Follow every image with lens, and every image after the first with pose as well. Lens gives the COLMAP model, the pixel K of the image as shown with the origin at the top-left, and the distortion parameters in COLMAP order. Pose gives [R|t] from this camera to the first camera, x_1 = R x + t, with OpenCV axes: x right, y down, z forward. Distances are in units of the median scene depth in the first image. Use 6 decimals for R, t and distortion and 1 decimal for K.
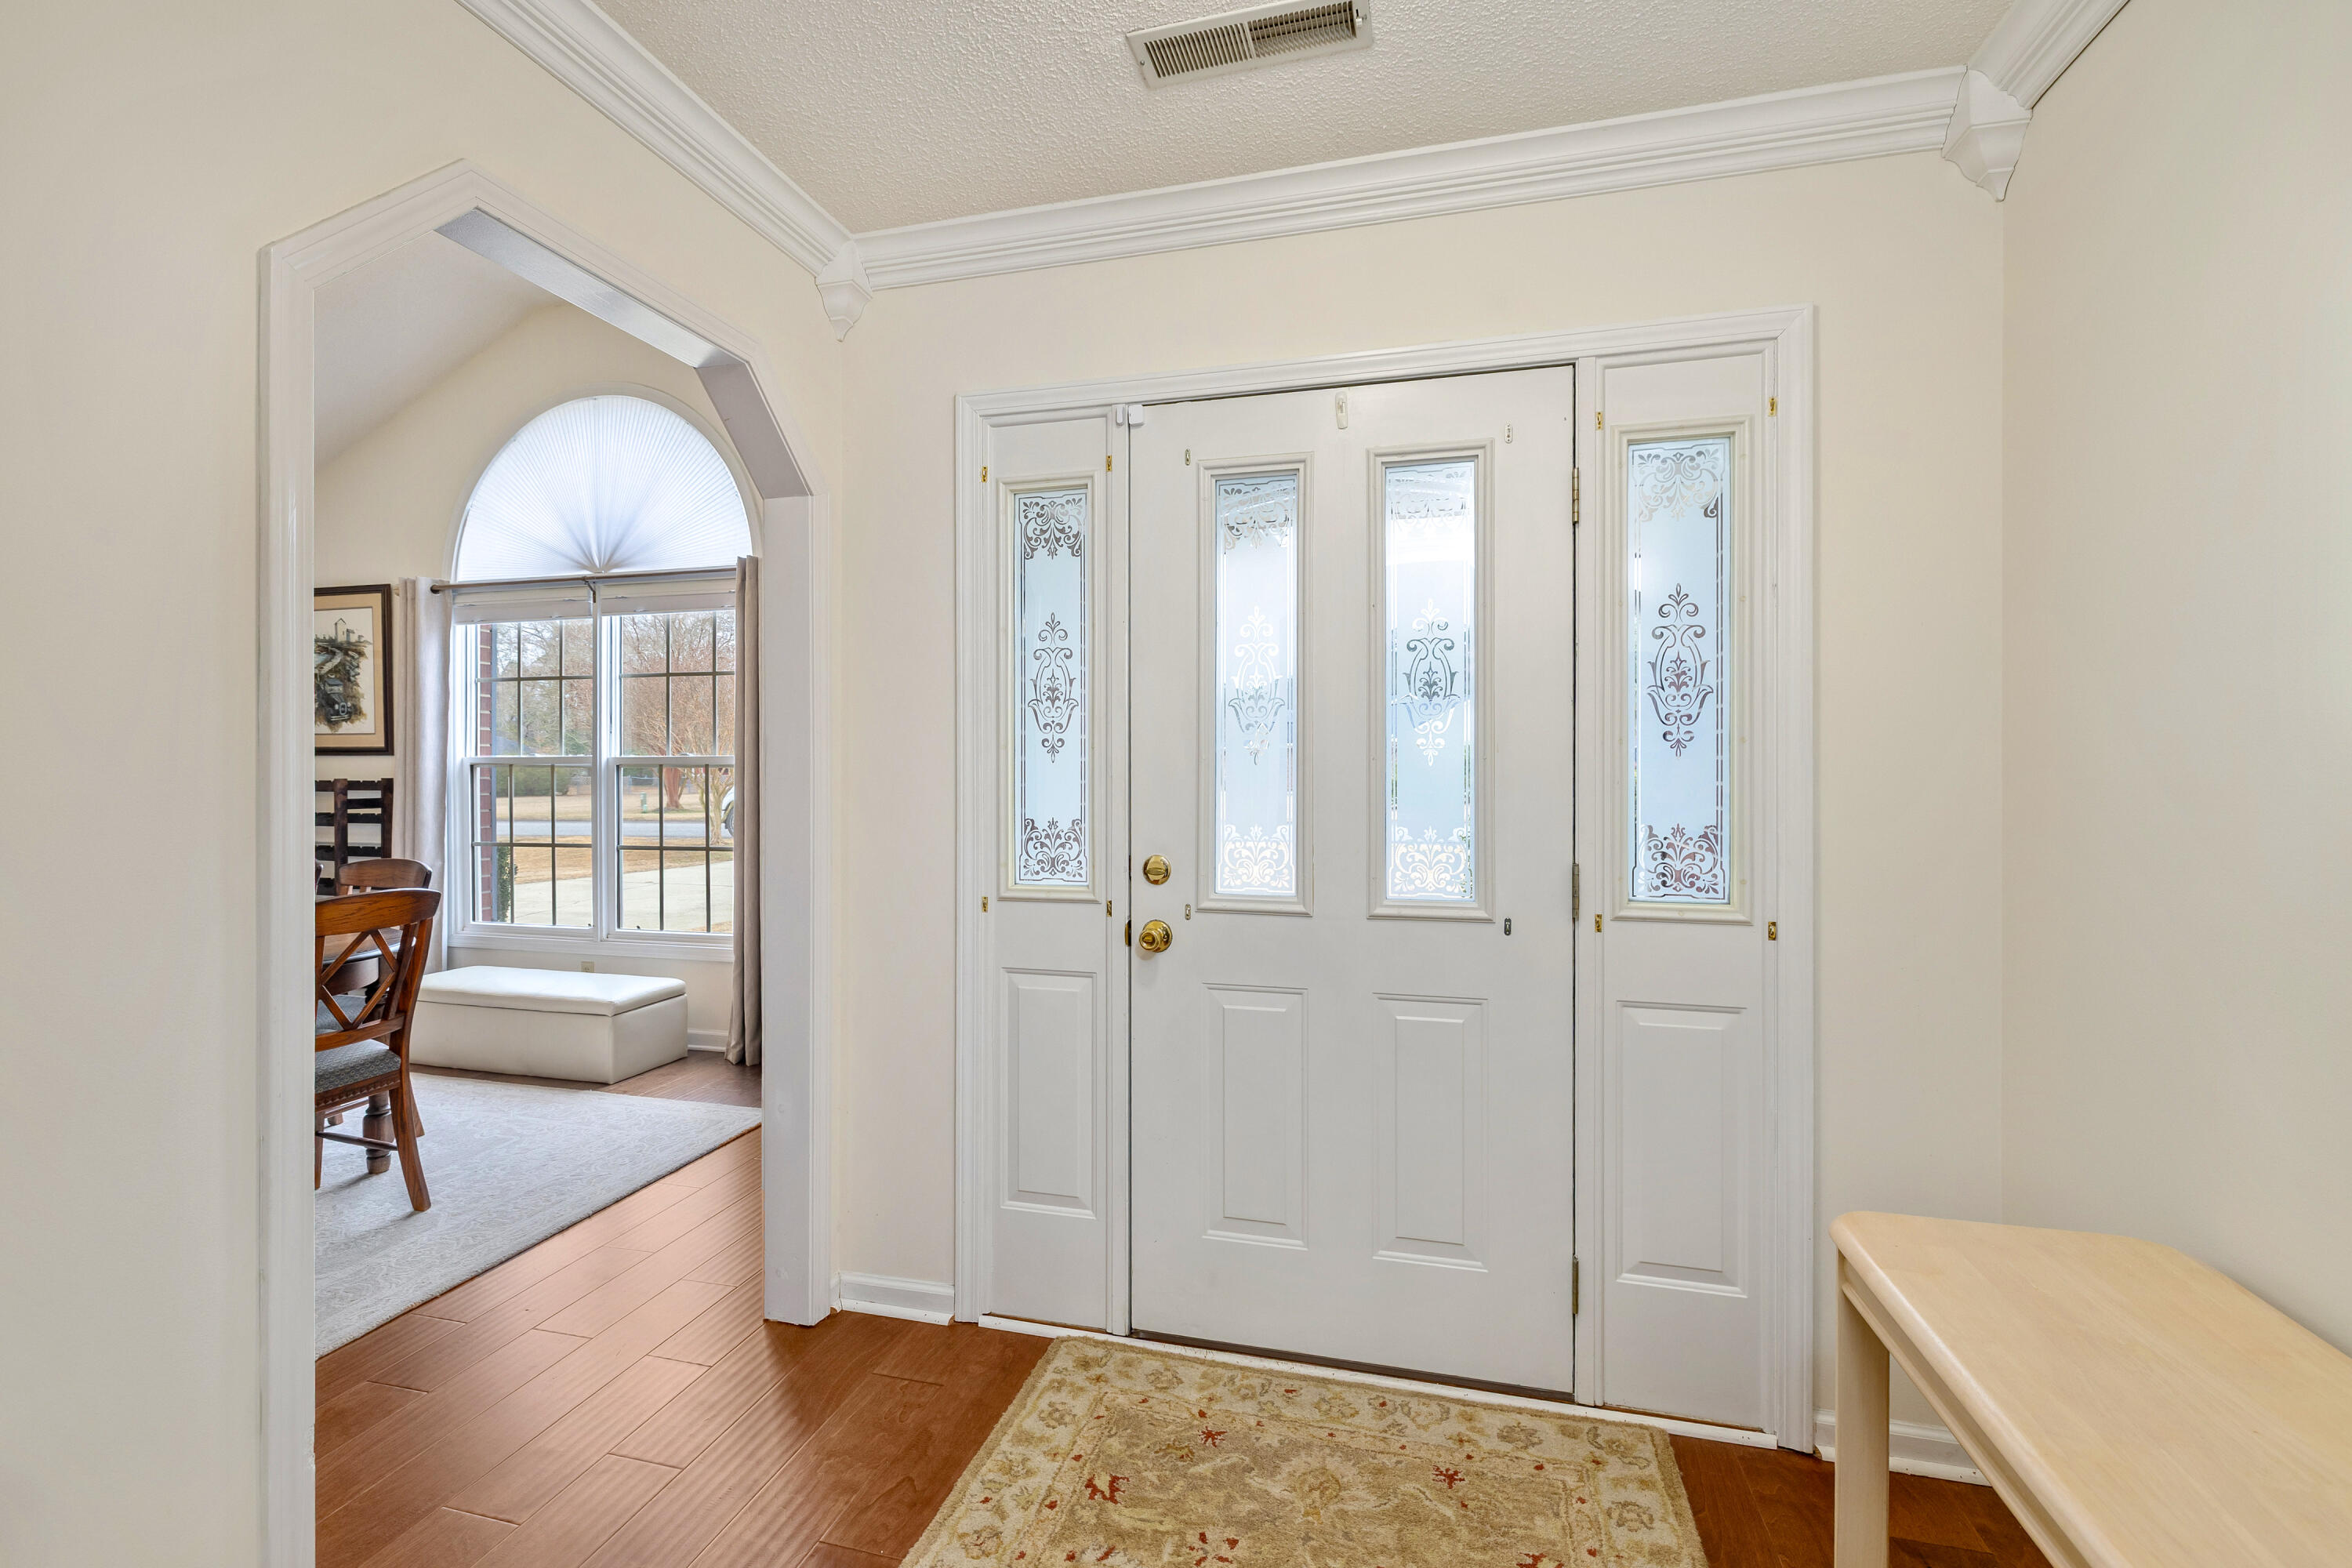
lens RADIAL K [[1034.3, 0, 1160.3], [0, 1034.3, 761.7], [0, 0, 1]] dist [-0.000713, -0.000061]
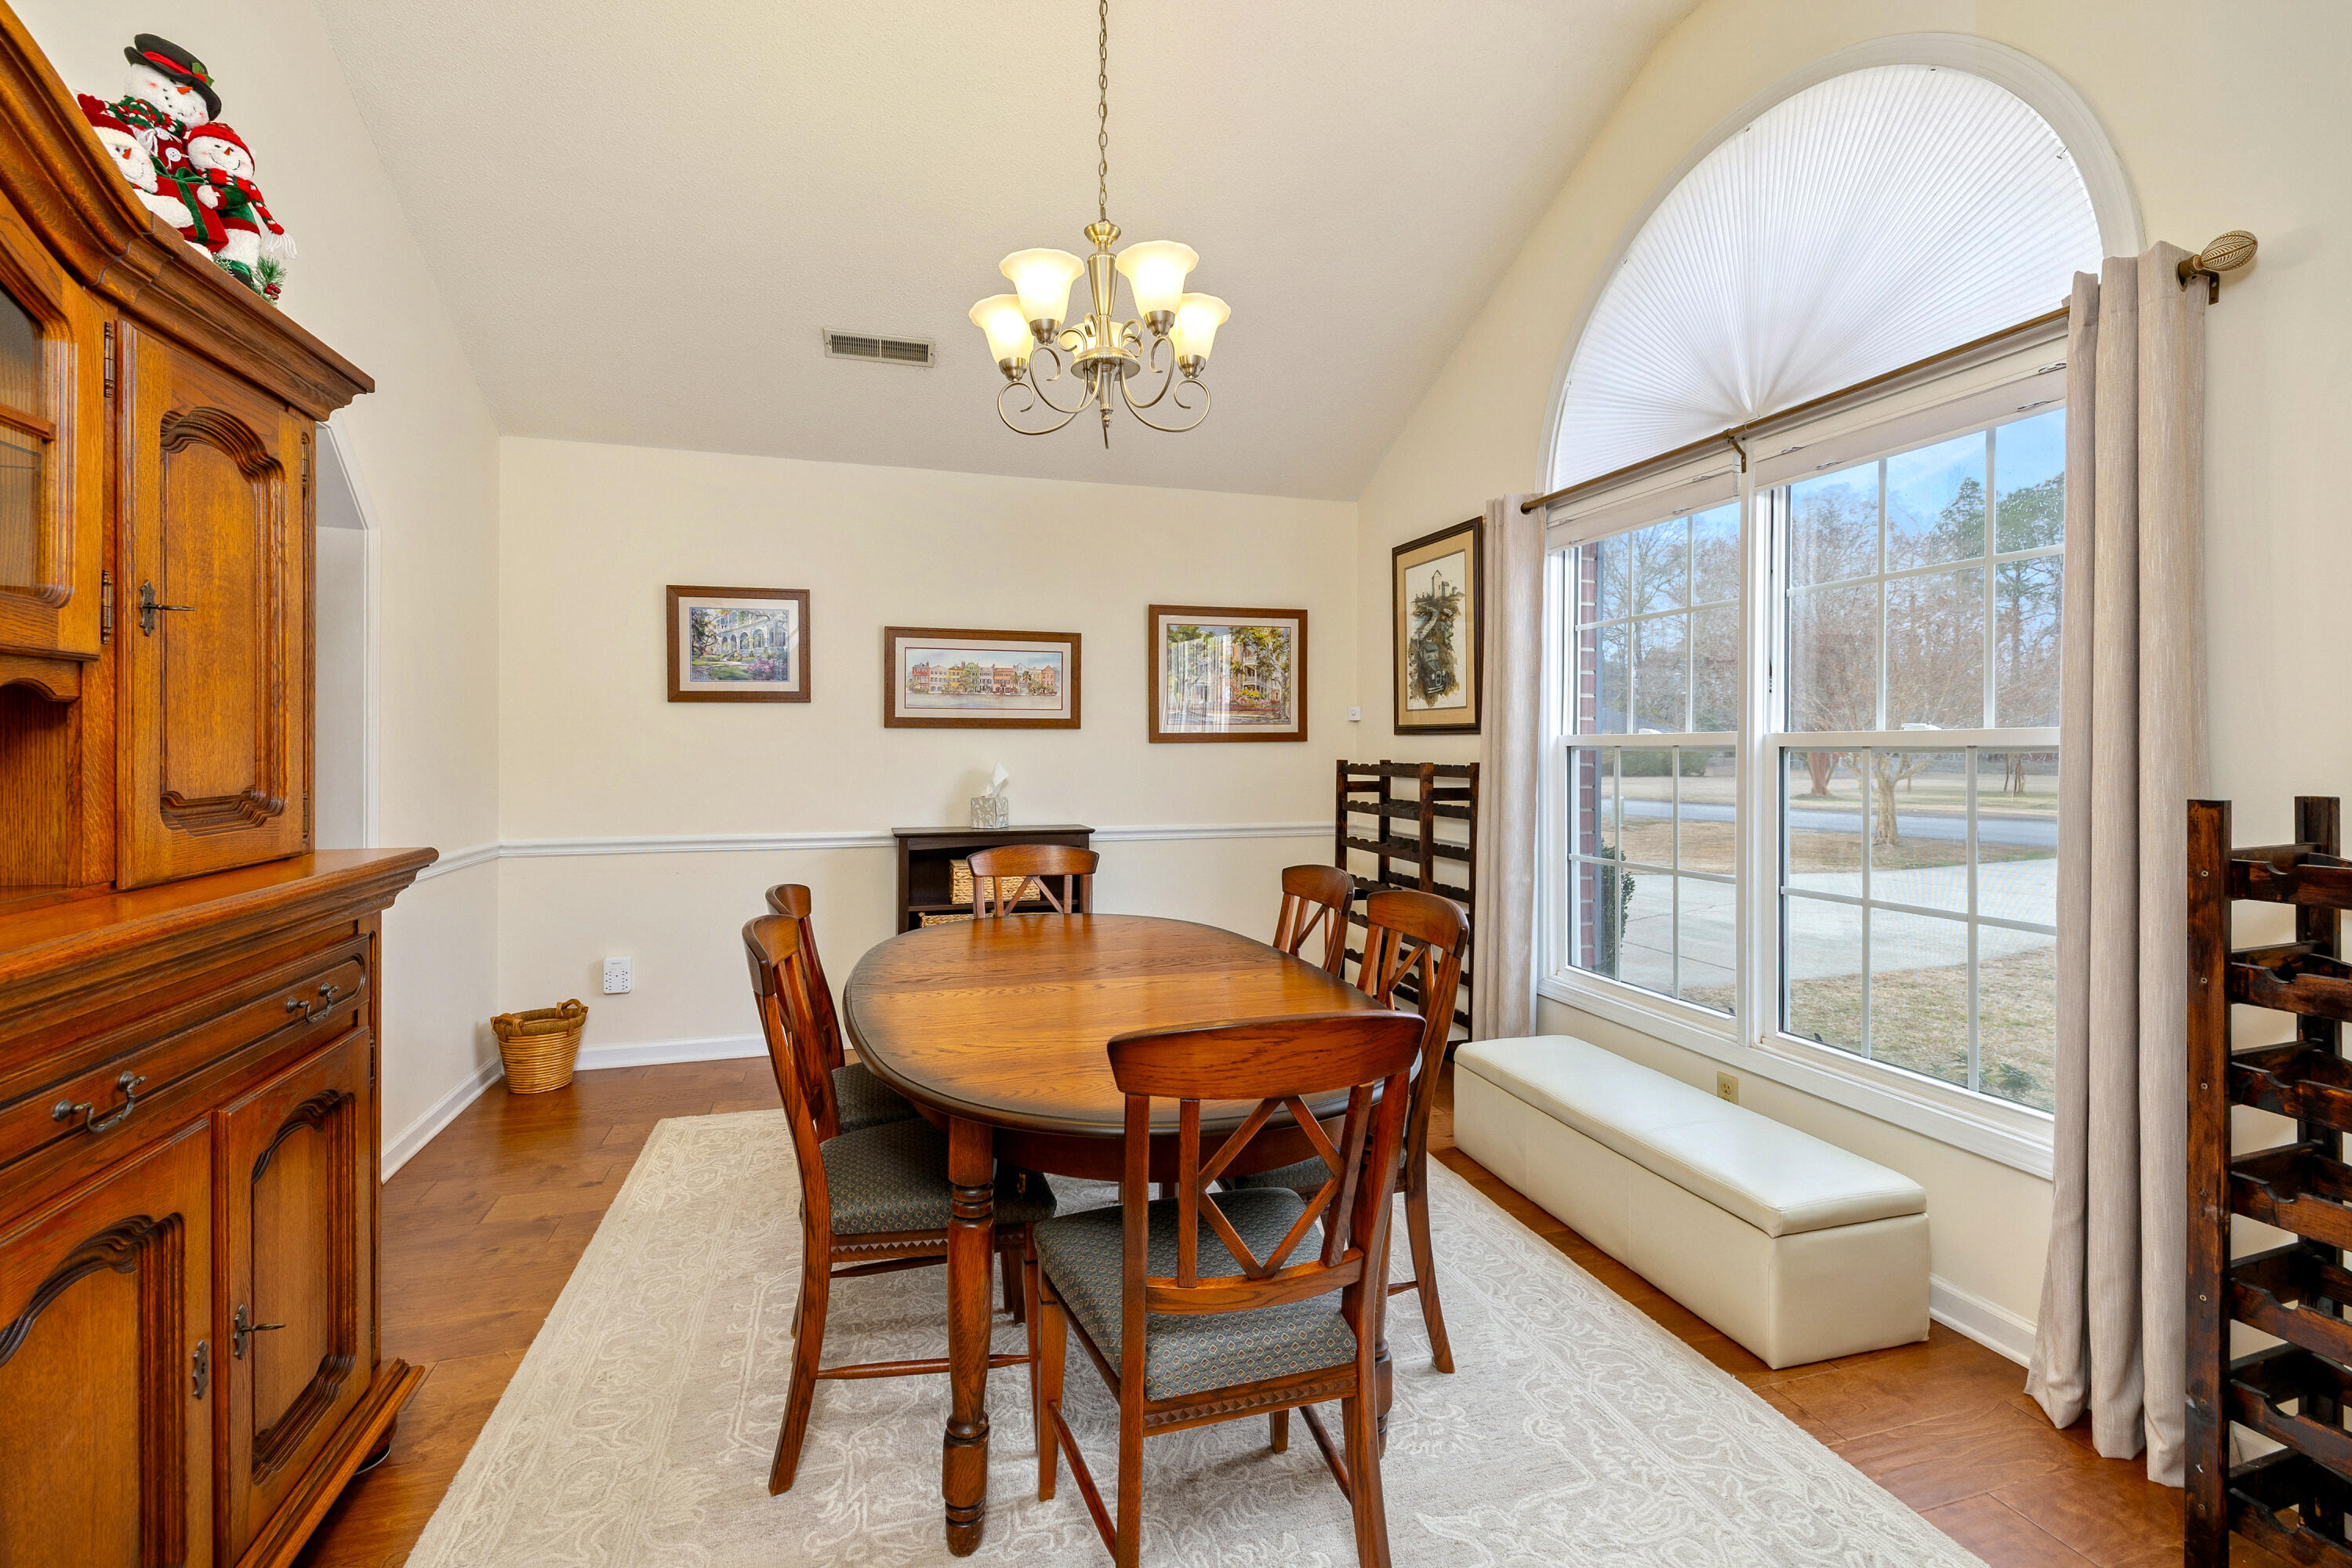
lens RADIAL K [[1022.2, 0, 1174.8], [0, 1022.2, 762.4], [0, 0, 1]] dist [0.000190, -0.000244]
pose [[0.541123, 0.014677, -0.840815, -0.218515], [0.001786, 0.999825, 0.018601, 0.000802], [0.840941, -0.011567, 0.541003, 0.387599]]
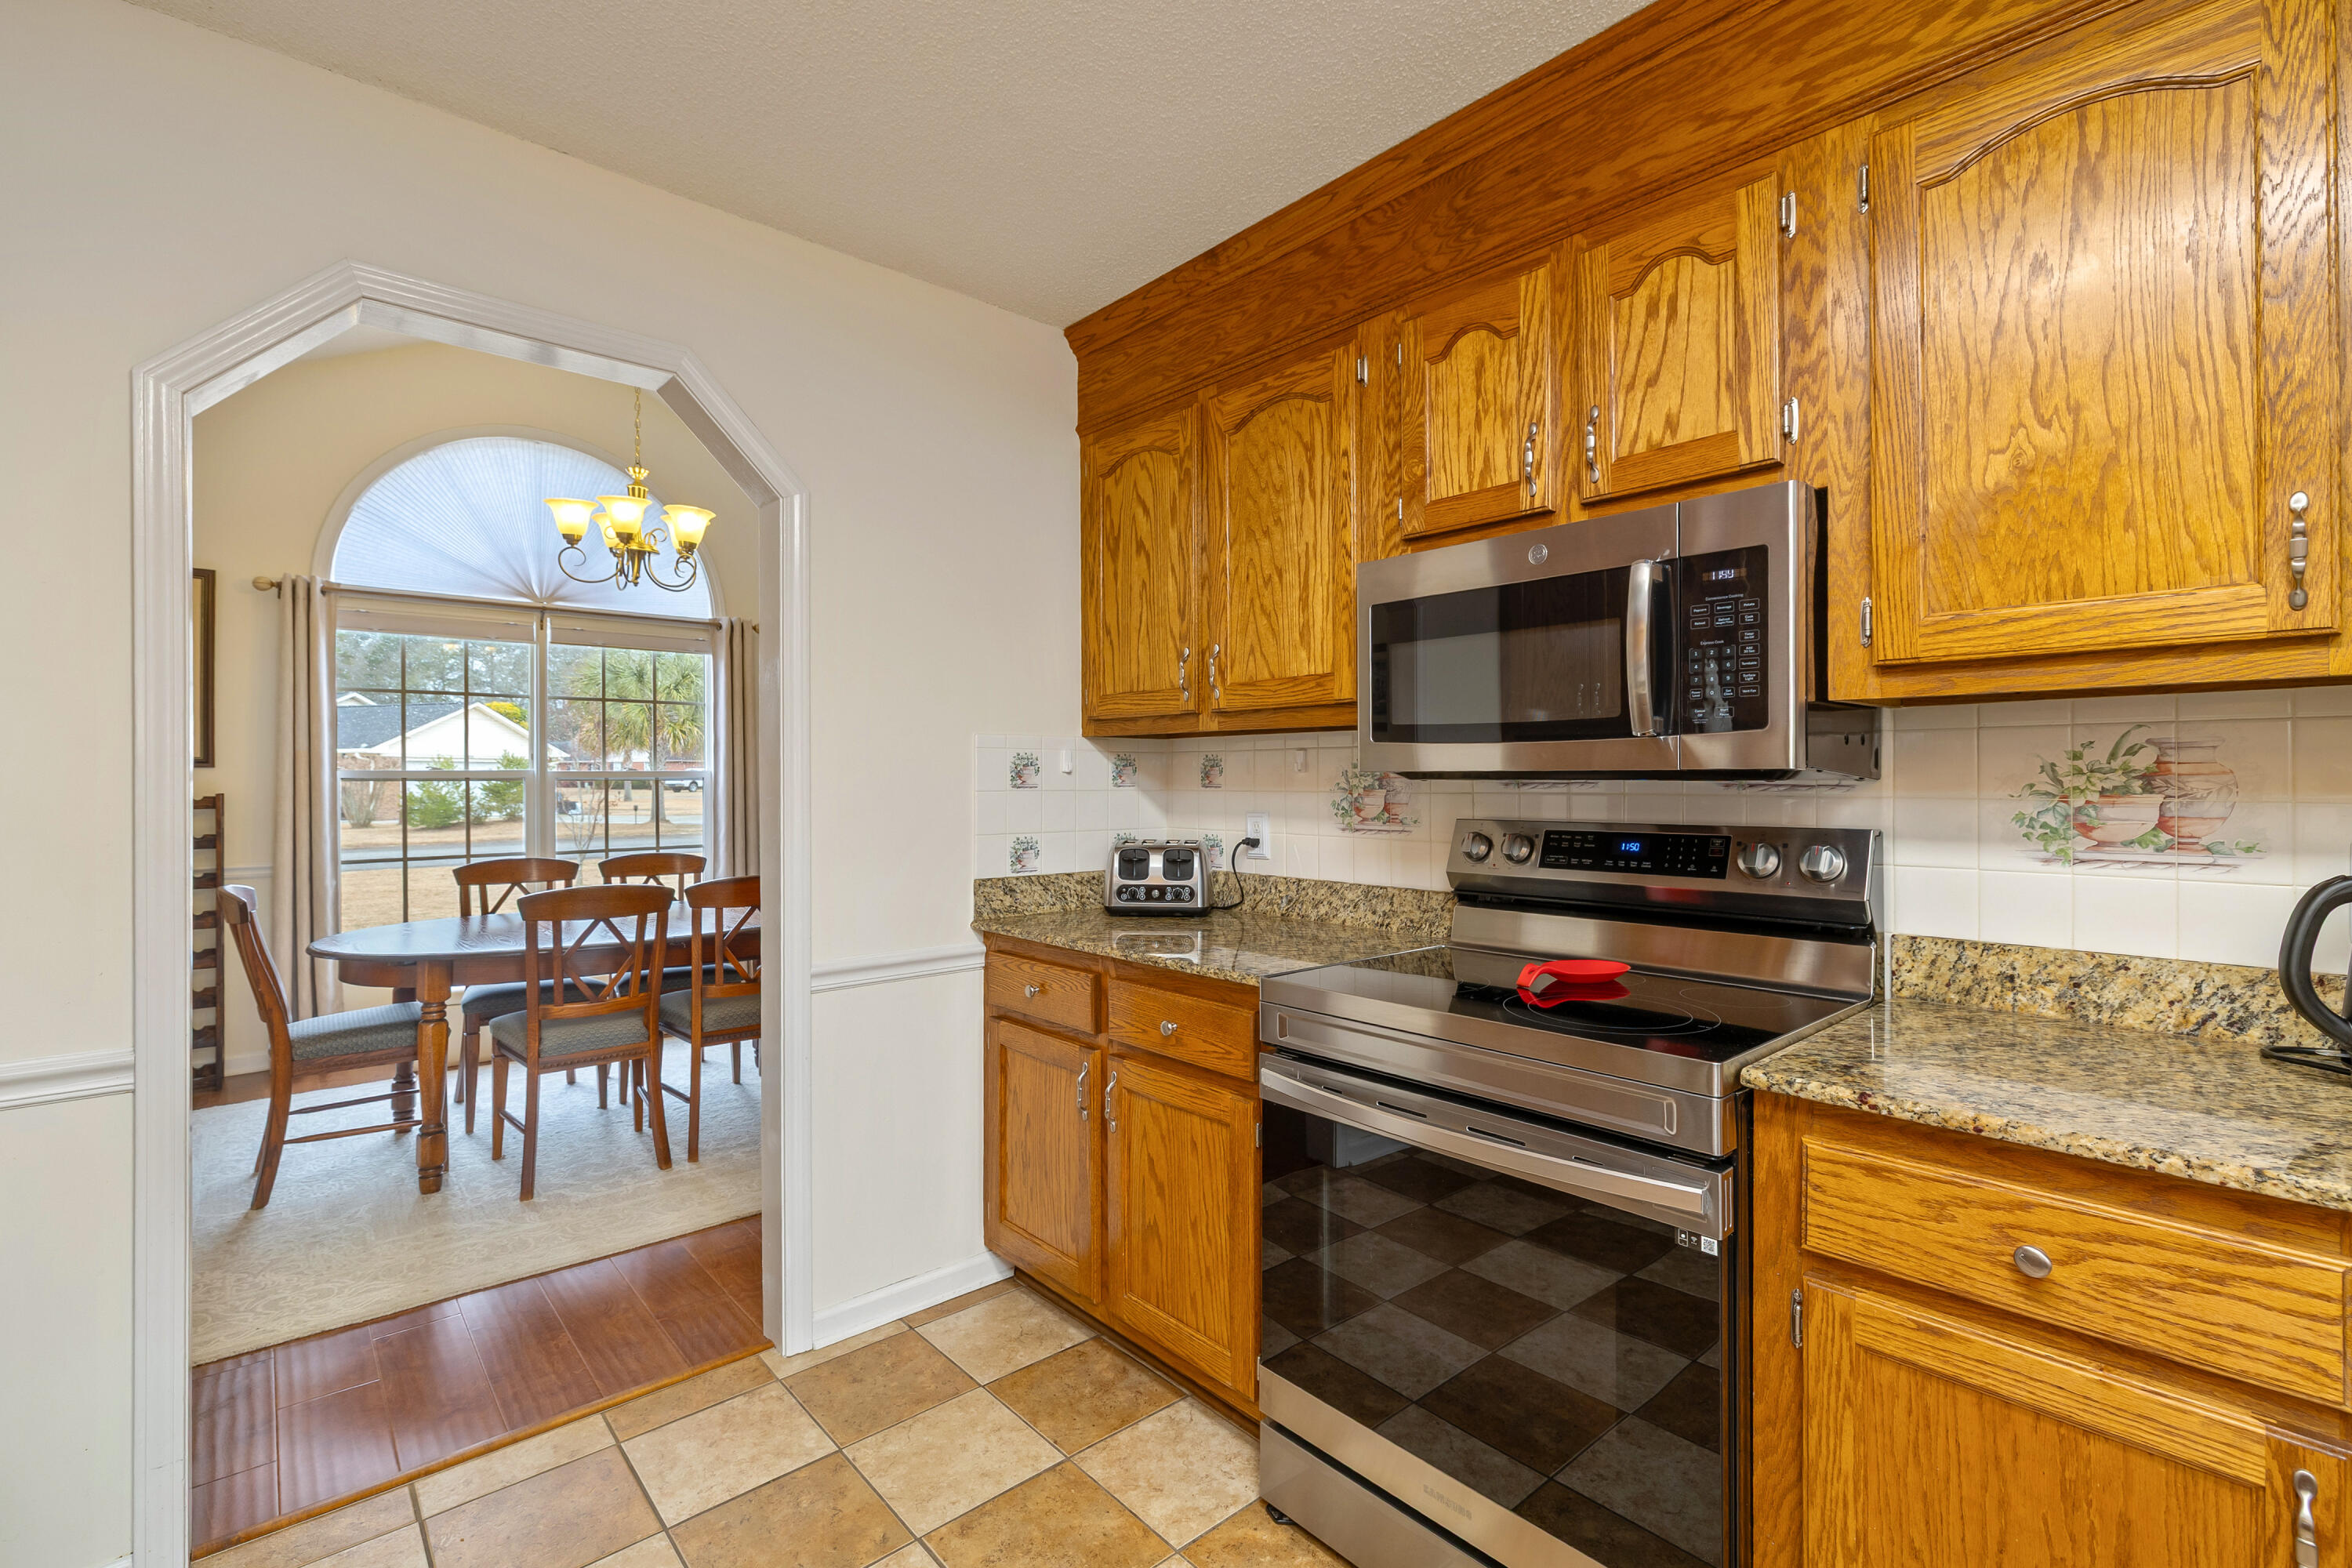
lens RADIAL K [[1033.6, 0, 1171.5], [0, 1033.6, 776.9], [0, 0, 1]] dist [0.001223, 0.000059]
pose [[0.538682, 0.001586, 0.842508, -1.064945], [-0.001146, 0.999999, -0.001149, 0.002002], [-0.842508, -0.000347, 0.538683, -0.147492]]
